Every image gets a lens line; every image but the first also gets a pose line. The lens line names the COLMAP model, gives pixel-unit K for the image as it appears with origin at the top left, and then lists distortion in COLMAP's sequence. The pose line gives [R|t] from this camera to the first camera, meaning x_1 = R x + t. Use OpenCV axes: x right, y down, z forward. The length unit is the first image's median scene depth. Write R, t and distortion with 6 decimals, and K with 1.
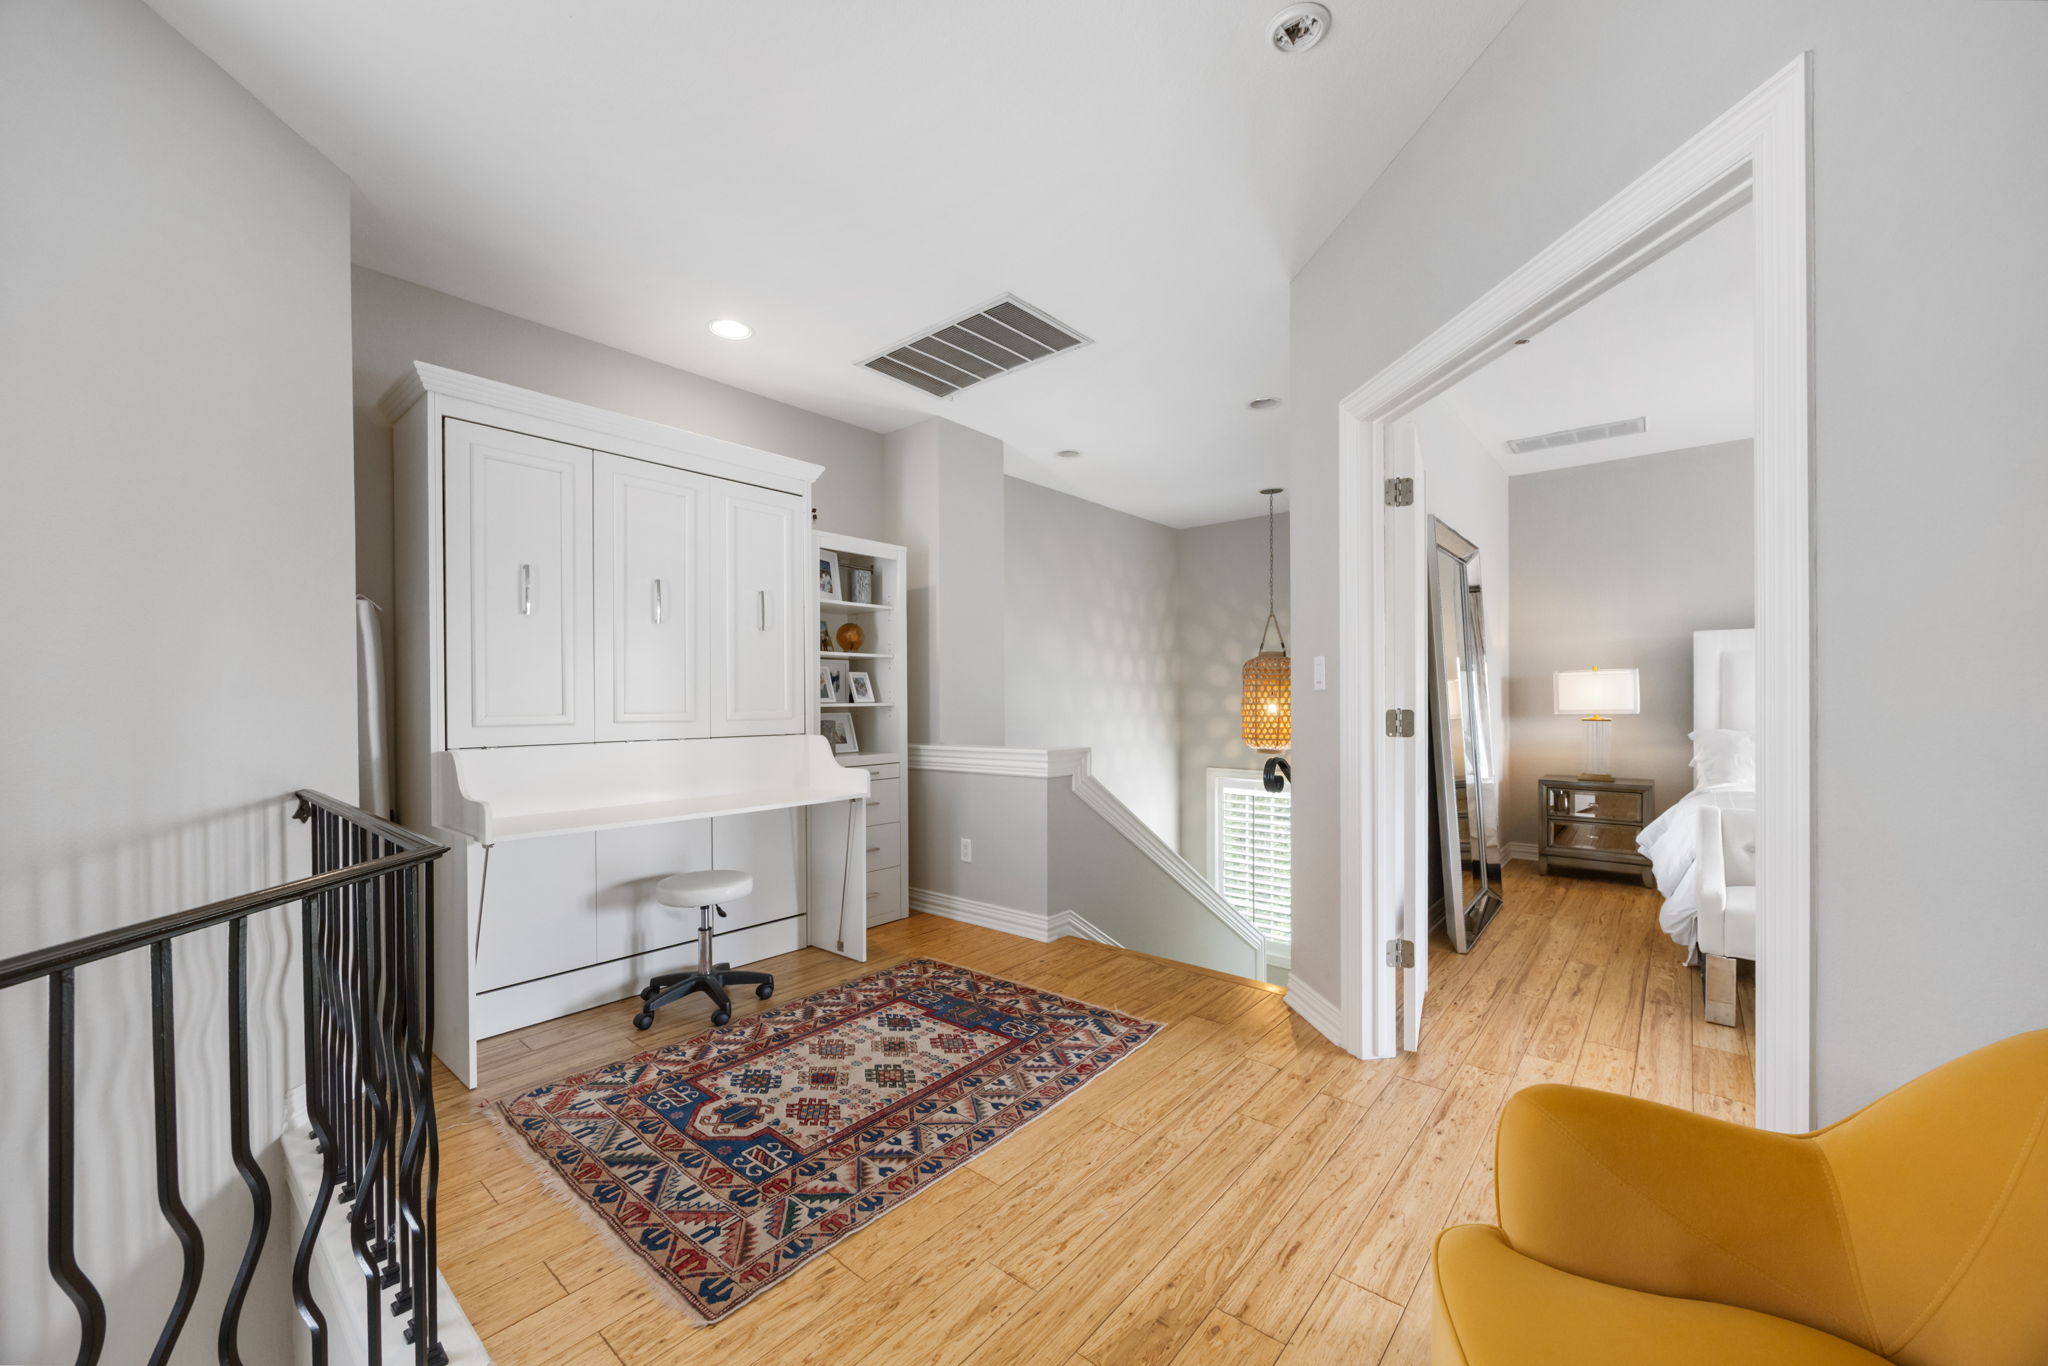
lens RADIAL K [[792.6, 0, 1022.7], [0, 792.6, 699.3], [0, 0, 1]] dist [-0.000720, -0.000253]
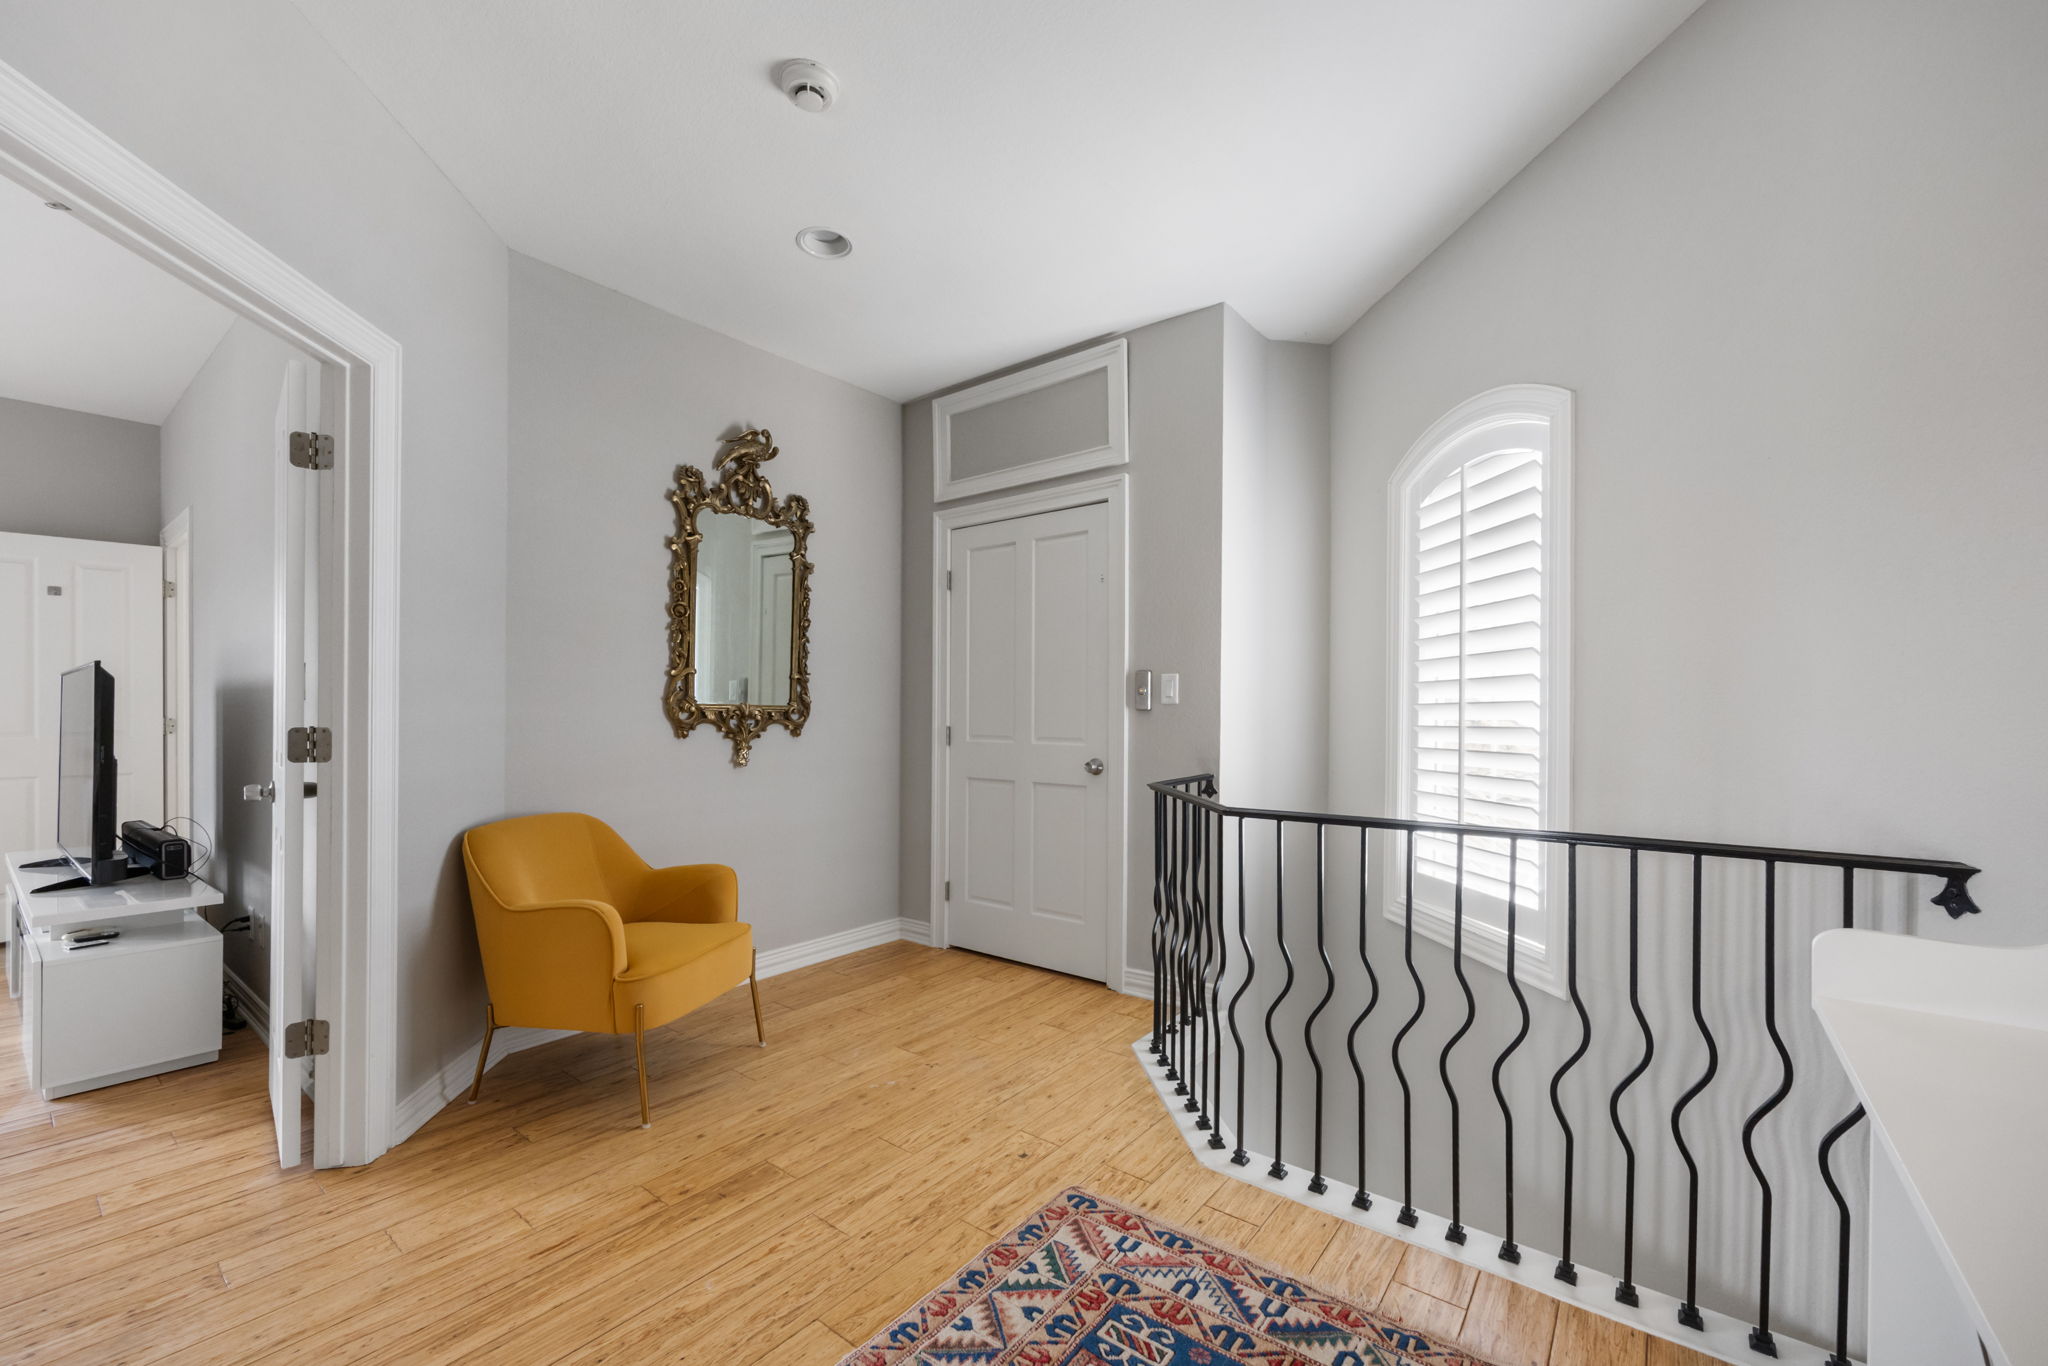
lens RADIAL K [[792.6, 0, 1030.4], [0, 792.6, 721.1], [0, 0, 1]] dist [-0.000720, -0.000253]
pose [[-0.998673, 0.000596, -0.051487, -0.193619], [0.000136, 0.999960, 0.008937, 0.000775], [0.051491, 0.008918, -0.998634, 1.722435]]
